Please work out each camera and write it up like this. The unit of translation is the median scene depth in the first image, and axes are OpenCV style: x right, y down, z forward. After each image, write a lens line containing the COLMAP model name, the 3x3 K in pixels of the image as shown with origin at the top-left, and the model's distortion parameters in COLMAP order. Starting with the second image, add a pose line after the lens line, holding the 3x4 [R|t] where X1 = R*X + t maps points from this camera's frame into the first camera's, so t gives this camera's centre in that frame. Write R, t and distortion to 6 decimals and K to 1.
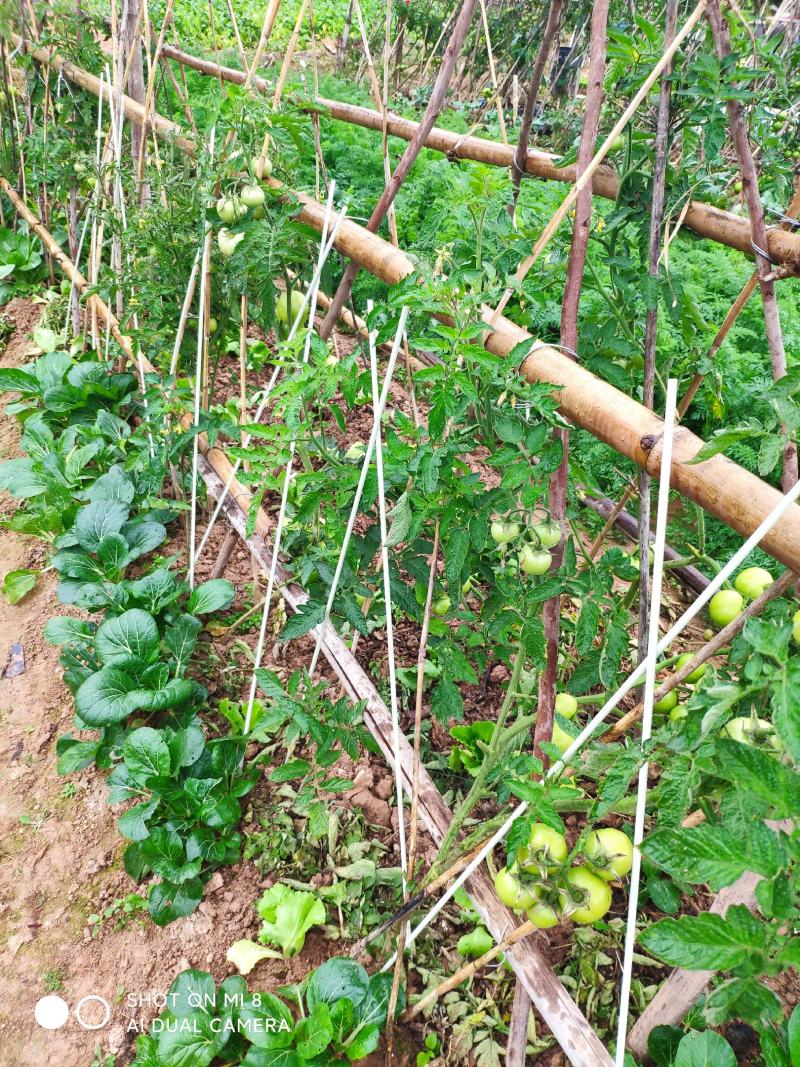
lens RADIAL K [[866.0, 0, 400.0], [0, 866.0, 533.5], [0, 0, 1]] dist [0.132360, -0.318834]
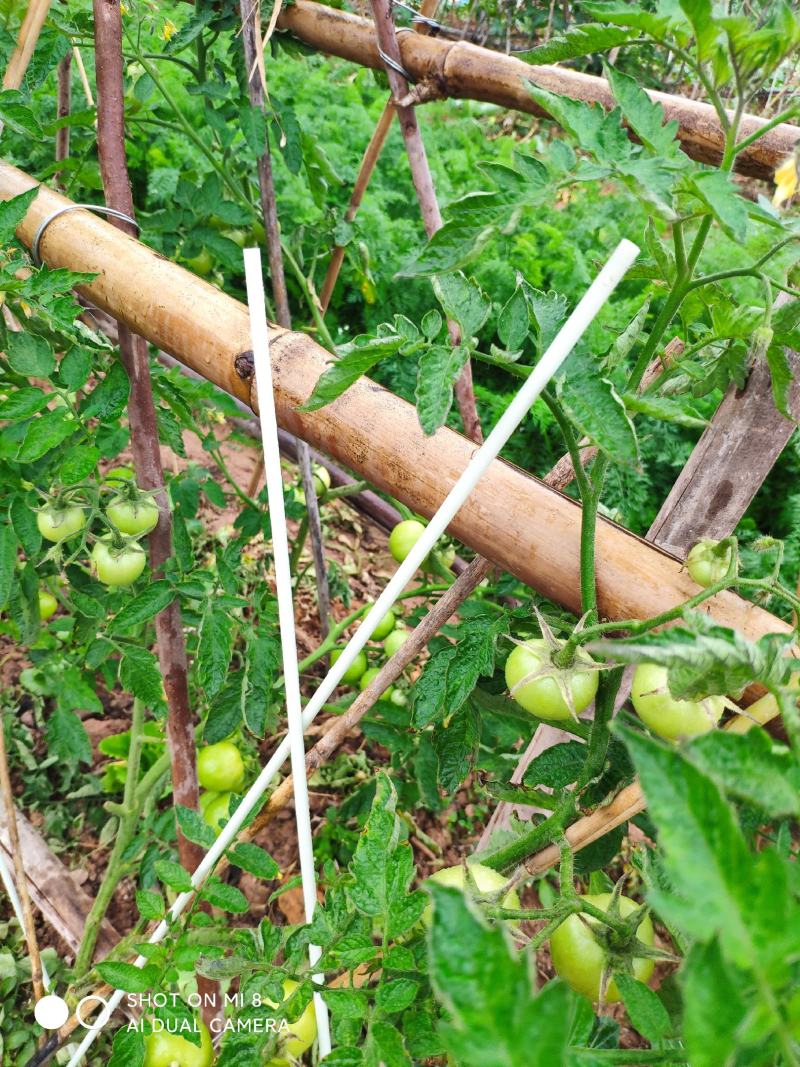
lens RADIAL K [[819.7, 0, 420.8], [0, 819.7, 538.7], [0, 0, 1]] dist [-0.009165, -0.045948]
pose [[0.925643, -0.172930, 0.336570, 0.135002], [0.120665, 0.977924, 0.170602, -0.050203], [-0.358642, -0.117305, 0.926075, 0.314265]]
